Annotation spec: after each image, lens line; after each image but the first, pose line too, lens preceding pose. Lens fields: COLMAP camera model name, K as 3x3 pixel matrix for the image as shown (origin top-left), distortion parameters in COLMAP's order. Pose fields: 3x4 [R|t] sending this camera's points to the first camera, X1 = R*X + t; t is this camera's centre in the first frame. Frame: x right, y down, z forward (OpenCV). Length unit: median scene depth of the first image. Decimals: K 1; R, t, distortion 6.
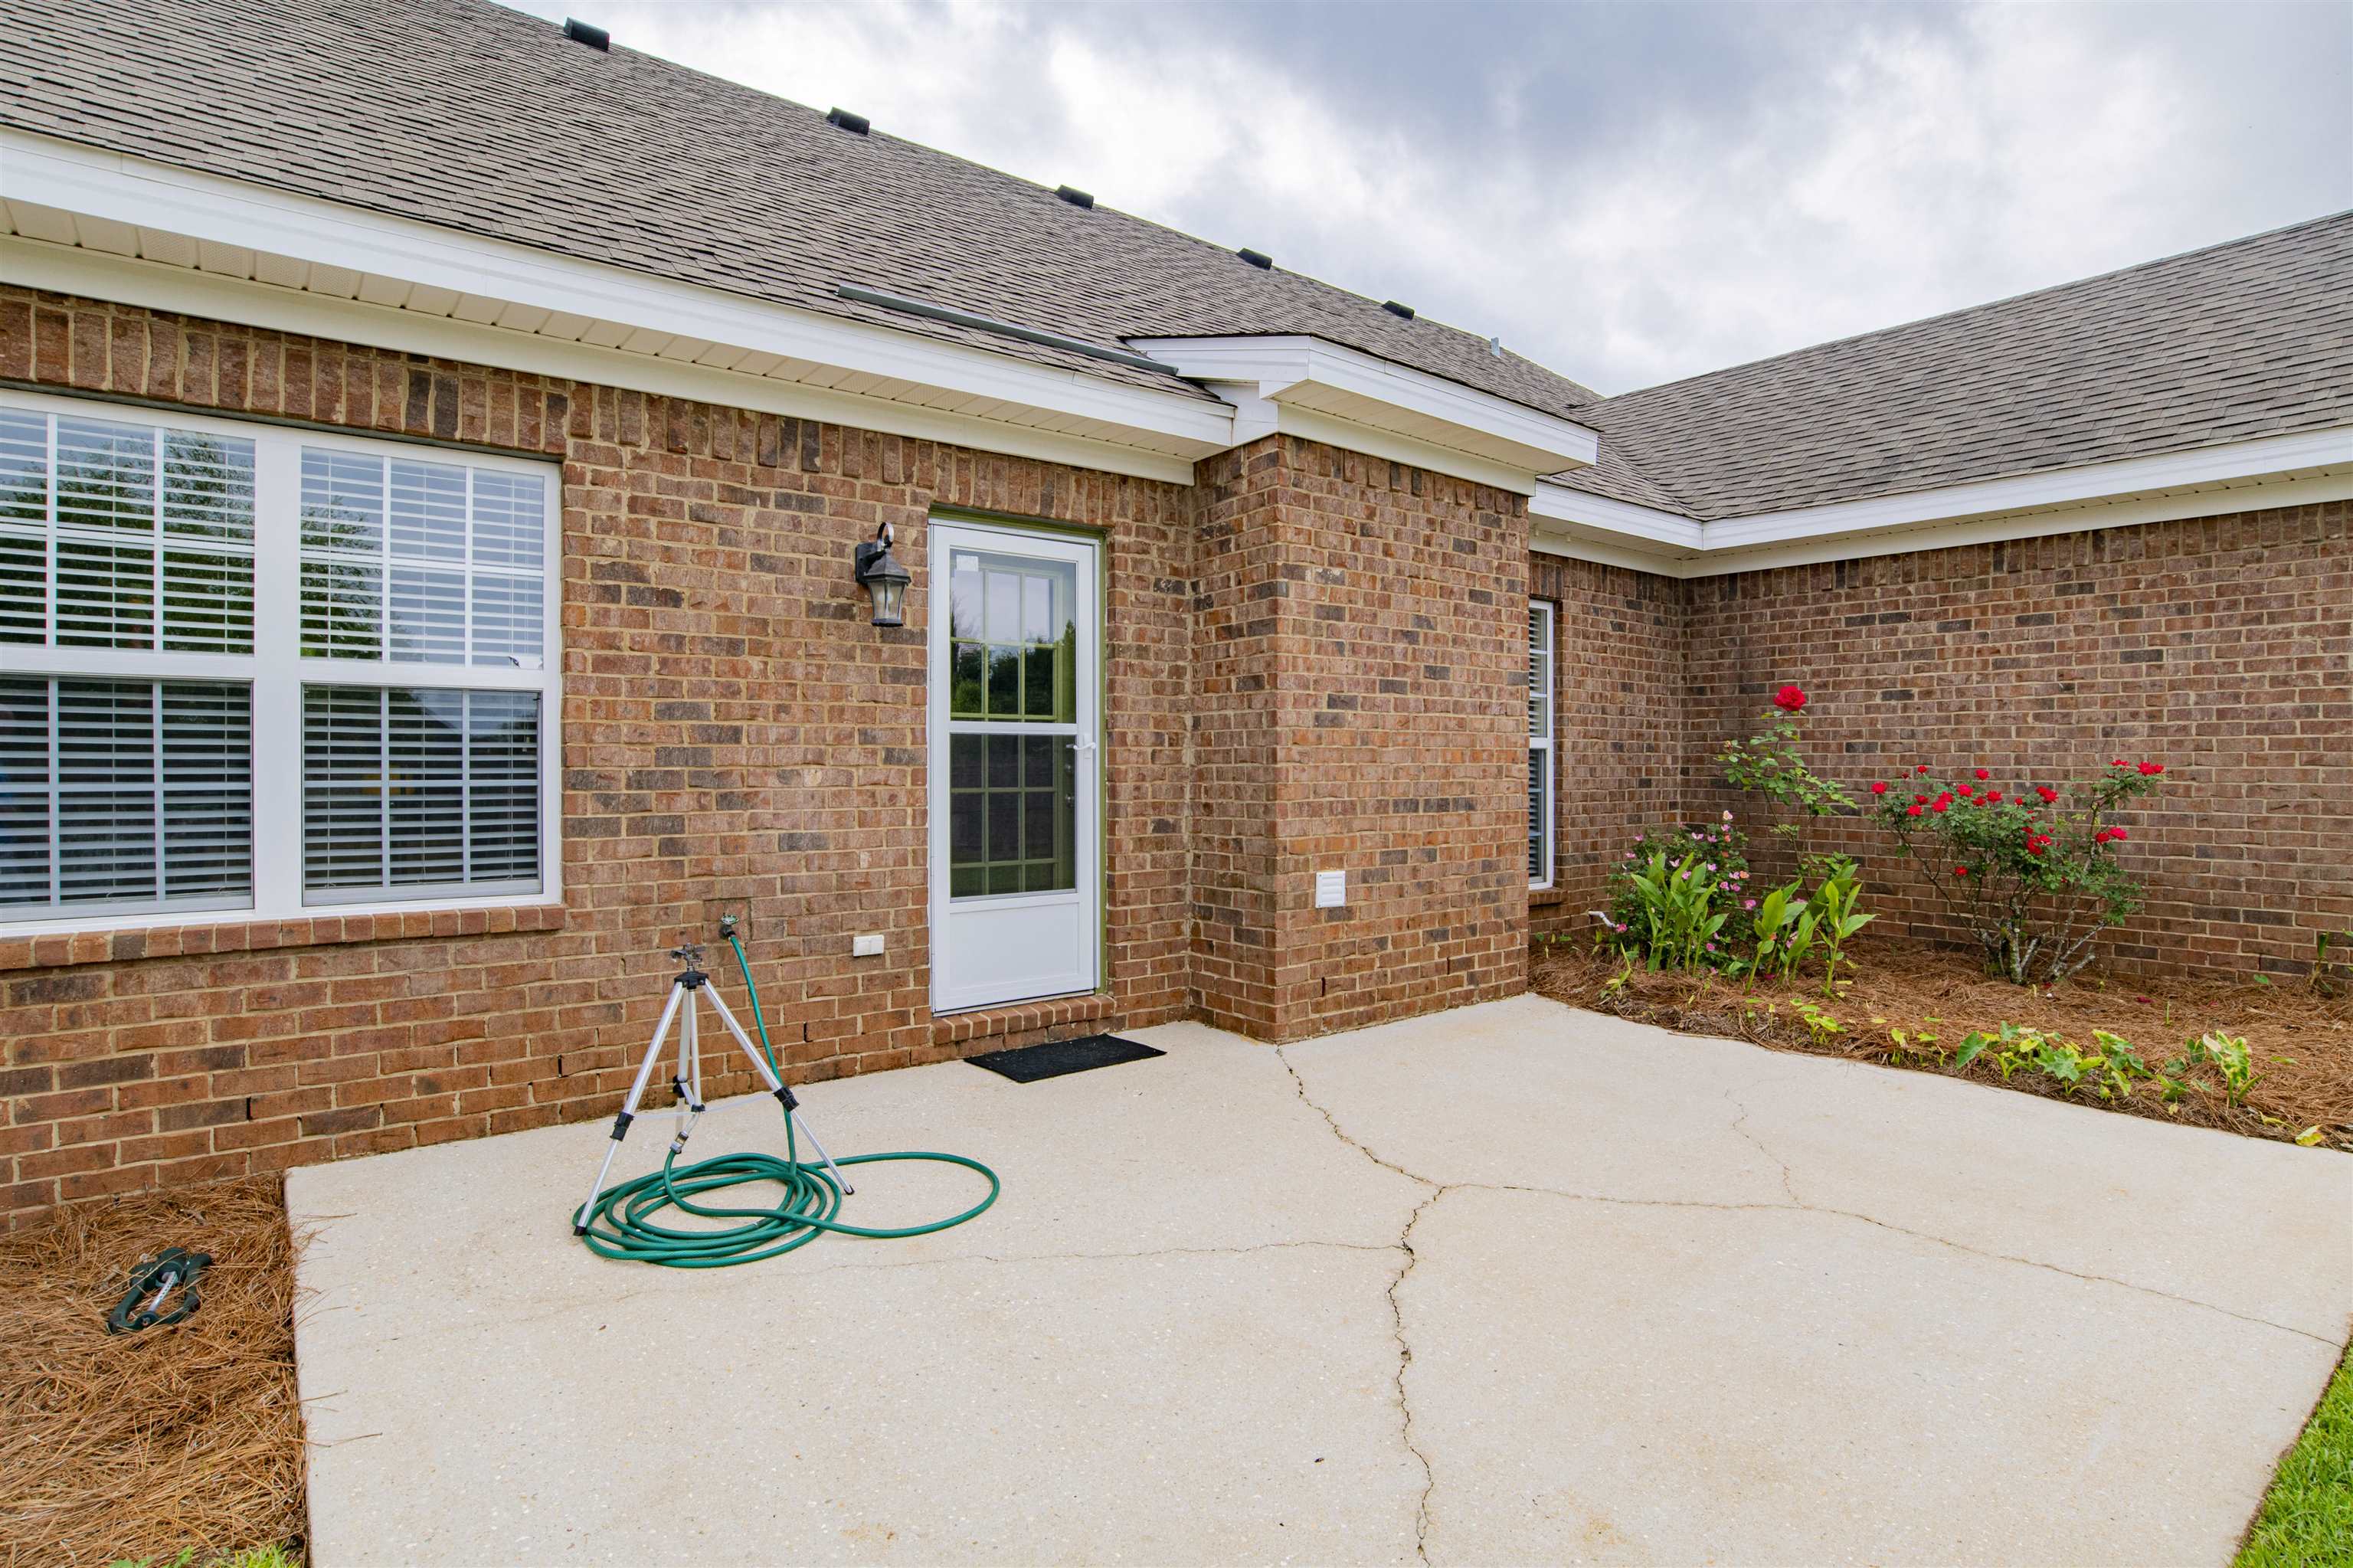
lens RADIAL K [[1191.2, 0, 1176.3], [0, 1191.2, 775.6], [0, 0, 1]] dist [-0.046737, 0.016053]
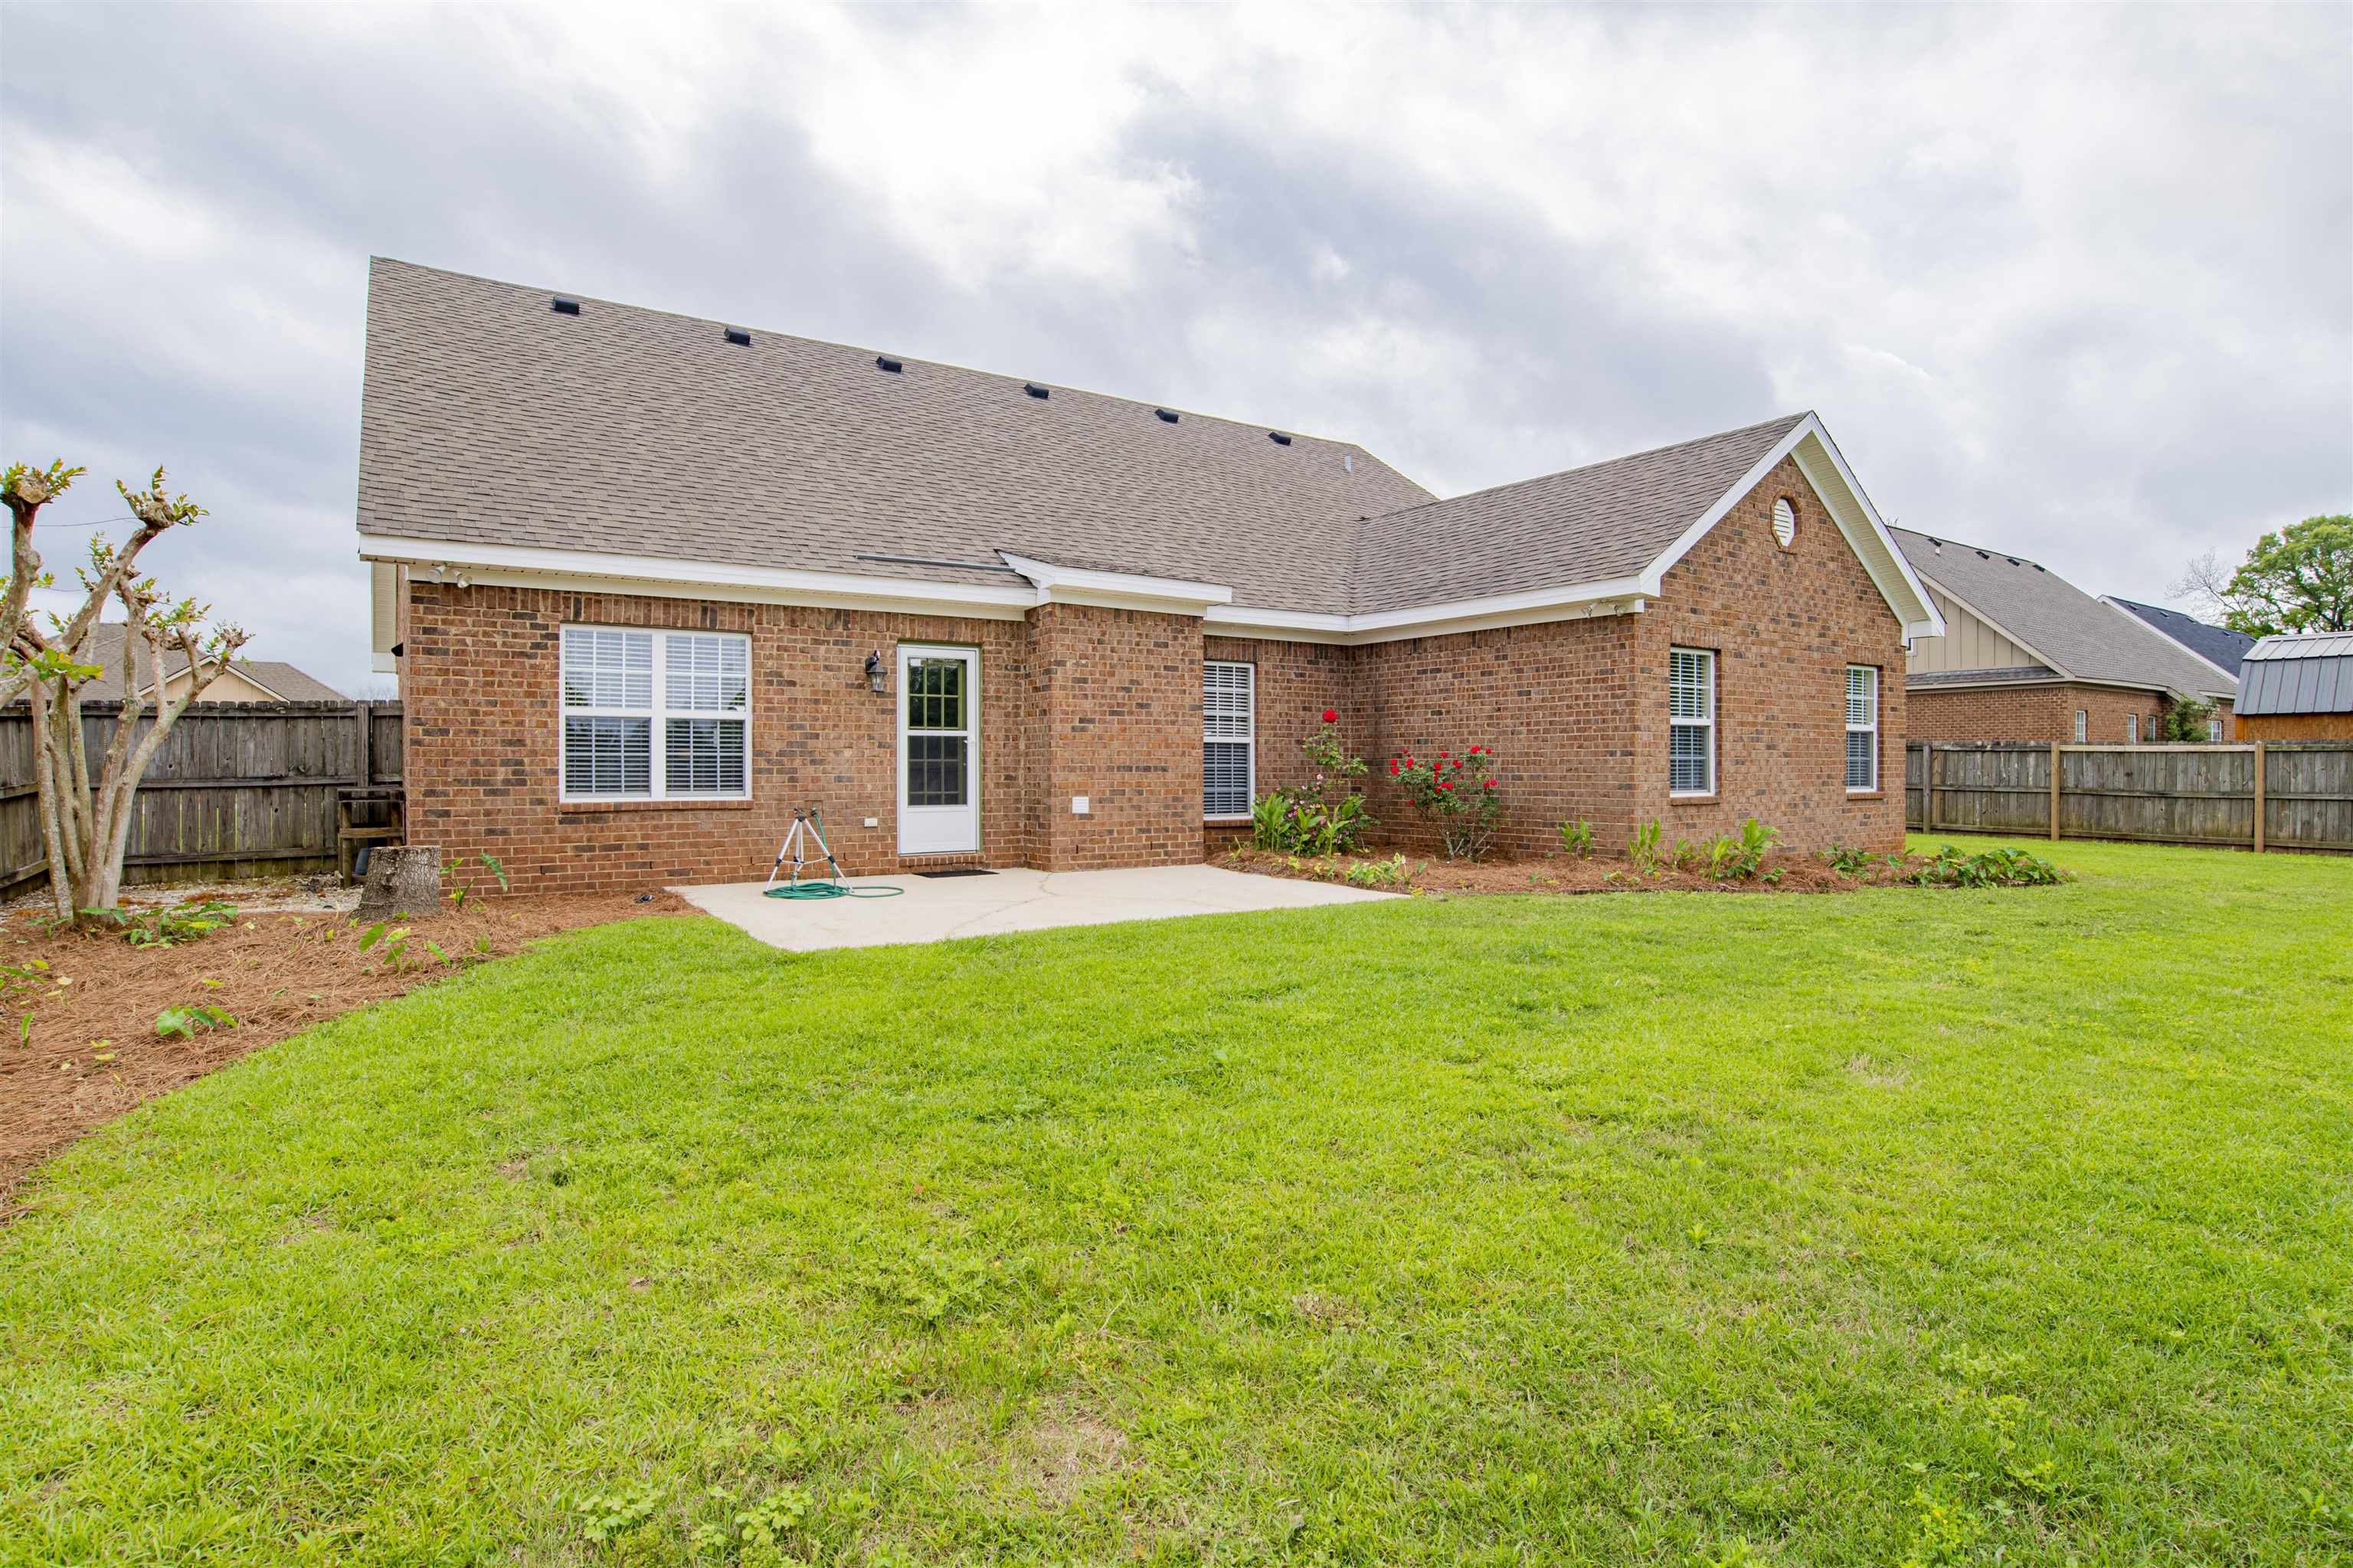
lens RADIAL K [[1191.2, 0, 1176.3], [0, 1191.2, 775.6], [0, 0, 1]] dist [-0.046737, 0.016053]
pose [[0.996328, -0.000639, -0.085622, 0.515010], [0.000325, 0.999993, -0.003677, 0.050265], [0.085623, 0.003636, 0.996321, -1.233896]]
